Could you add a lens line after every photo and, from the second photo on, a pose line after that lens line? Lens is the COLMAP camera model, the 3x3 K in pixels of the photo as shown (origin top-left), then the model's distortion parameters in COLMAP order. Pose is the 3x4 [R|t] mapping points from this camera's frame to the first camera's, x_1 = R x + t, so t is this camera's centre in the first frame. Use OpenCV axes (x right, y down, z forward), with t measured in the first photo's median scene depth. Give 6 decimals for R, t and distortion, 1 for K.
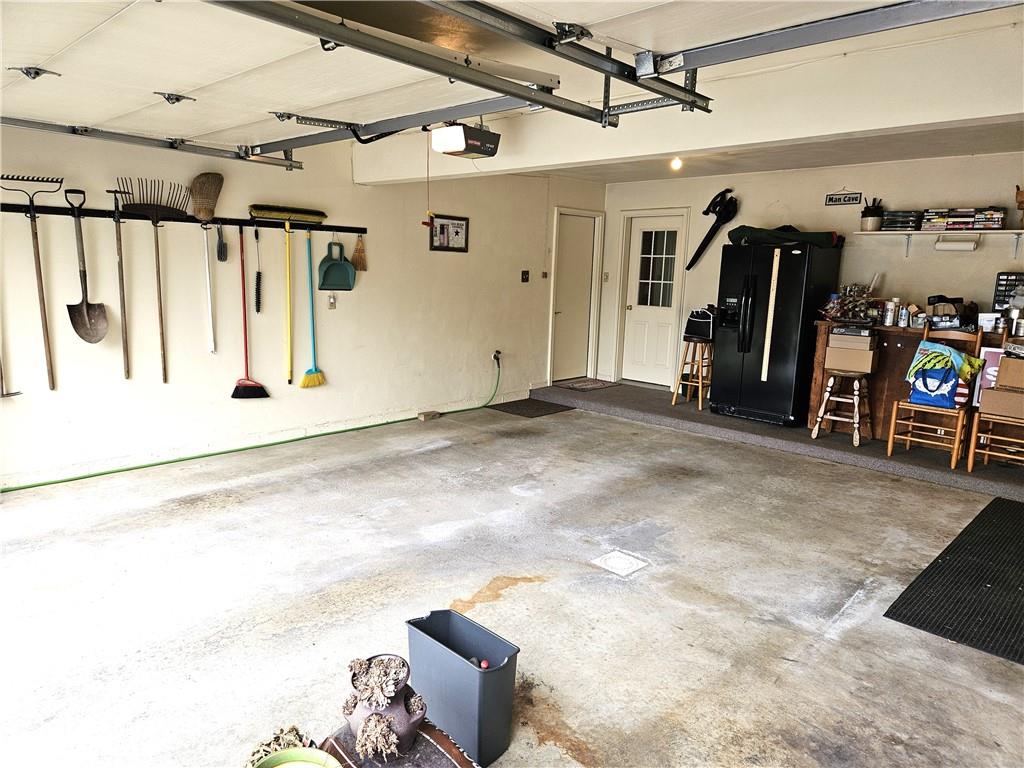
lens RADIAL K [[682.9, 0, 507.4], [0, 682.9, 389.3], [0, 0, 1]] dist [0.084353, -0.075076]
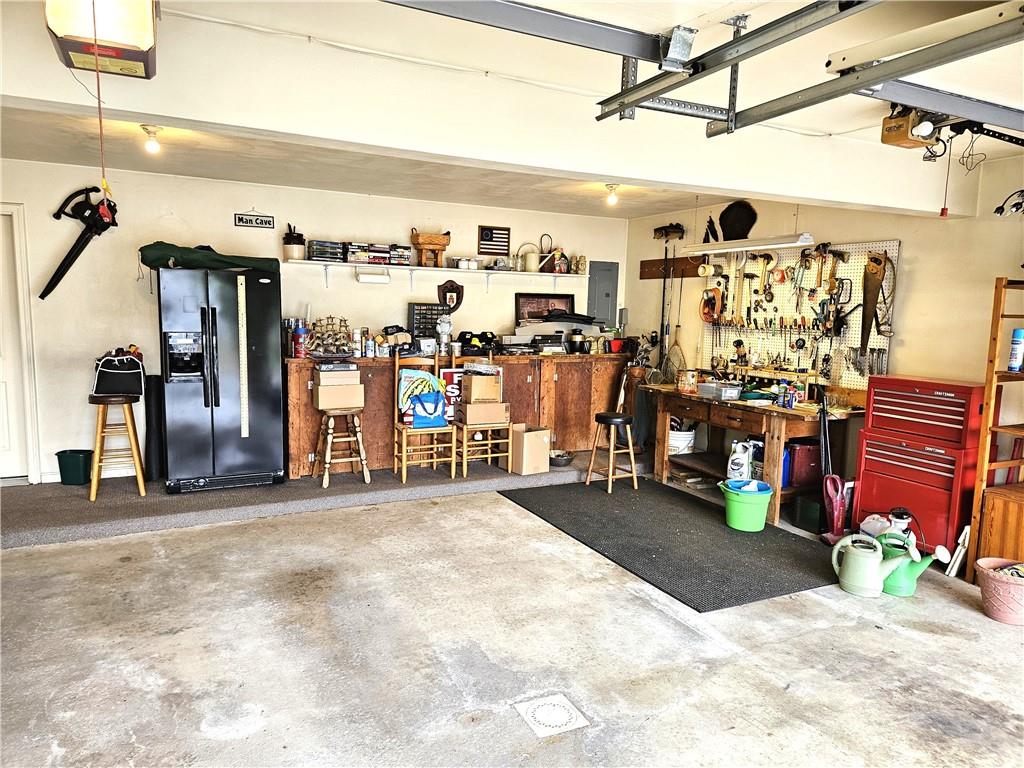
lens RADIAL K [[682.9, 0, 507.4], [0, 682.9, 389.3], [0, 0, 1]] dist [0.084353, -0.075076]
pose [[0.317703, -0.135832, 0.938411, -0.349804], [0.155784, 0.983715, 0.089649, -0.113114], [-0.935305, 0.117708, 0.333689, 0.534727]]
